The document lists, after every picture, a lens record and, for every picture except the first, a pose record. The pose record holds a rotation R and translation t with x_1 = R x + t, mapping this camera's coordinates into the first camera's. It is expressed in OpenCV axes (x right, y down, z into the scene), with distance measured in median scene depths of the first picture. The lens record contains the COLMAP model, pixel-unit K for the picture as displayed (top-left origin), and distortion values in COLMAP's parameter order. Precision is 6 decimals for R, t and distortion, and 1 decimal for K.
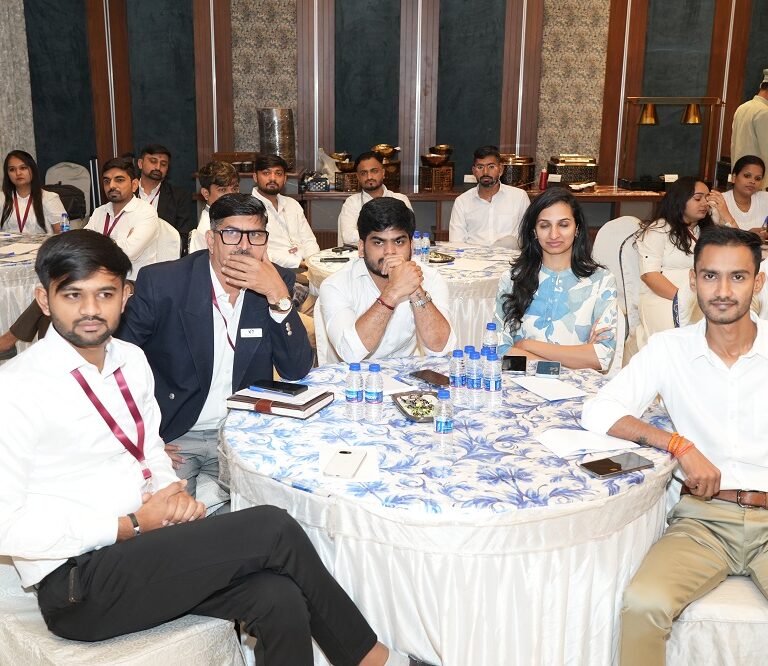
lens RADIAL K [[867.2, 0, 385.5], [0, 867.2, 353.3], [0, 0, 1]] dist [-0.003657, 0.011302]
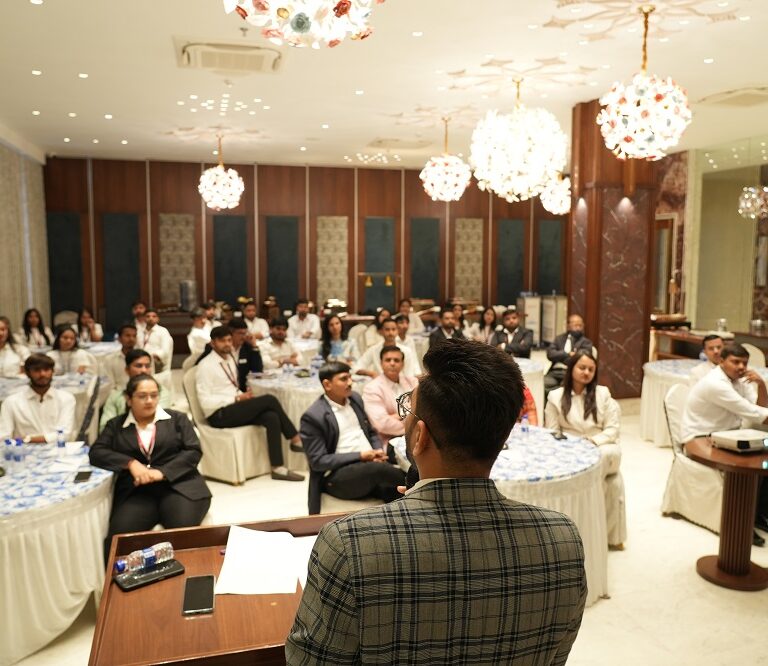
lens RADIAL K [[649.7, 0, 384.0], [0, 649.7, 333.0], [0, 0, 1]] dist [-0.067209, -0.000474]
pose [[0.957503, -0.037848, 0.285928, -0.124634], [0.086591, 0.983343, -0.159807, 0.110687], [-0.275117, 0.177775, 0.944832, -0.507357]]
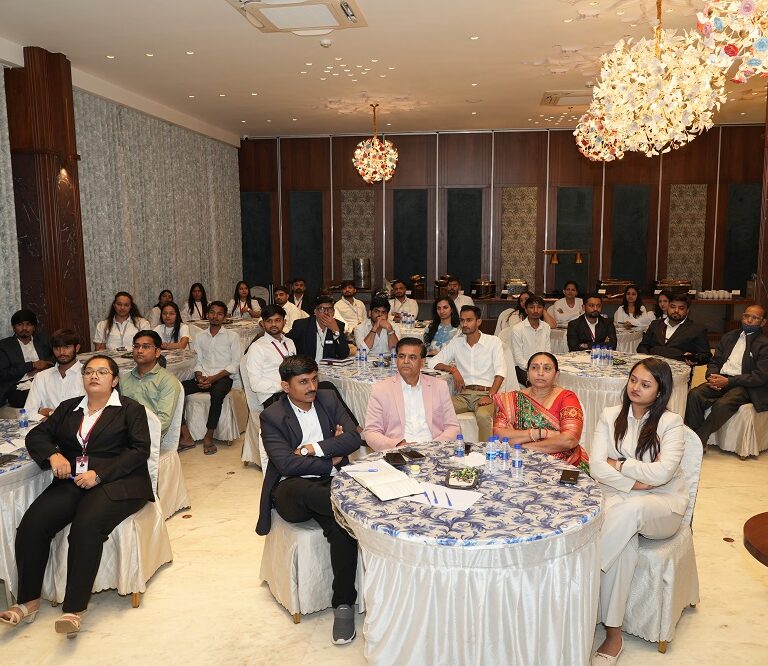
lens RADIAL K [[649.7, 0, 384.0], [0, 649.7, 333.0], [0, 0, 1]] dist [-0.067209, -0.000474]
pose [[0.991676, 0.000512, -0.128758, 0.114759], [-0.018421, 0.990269, -0.137941, 0.089183], [0.127434, 0.139165, 0.982035, -0.421199]]
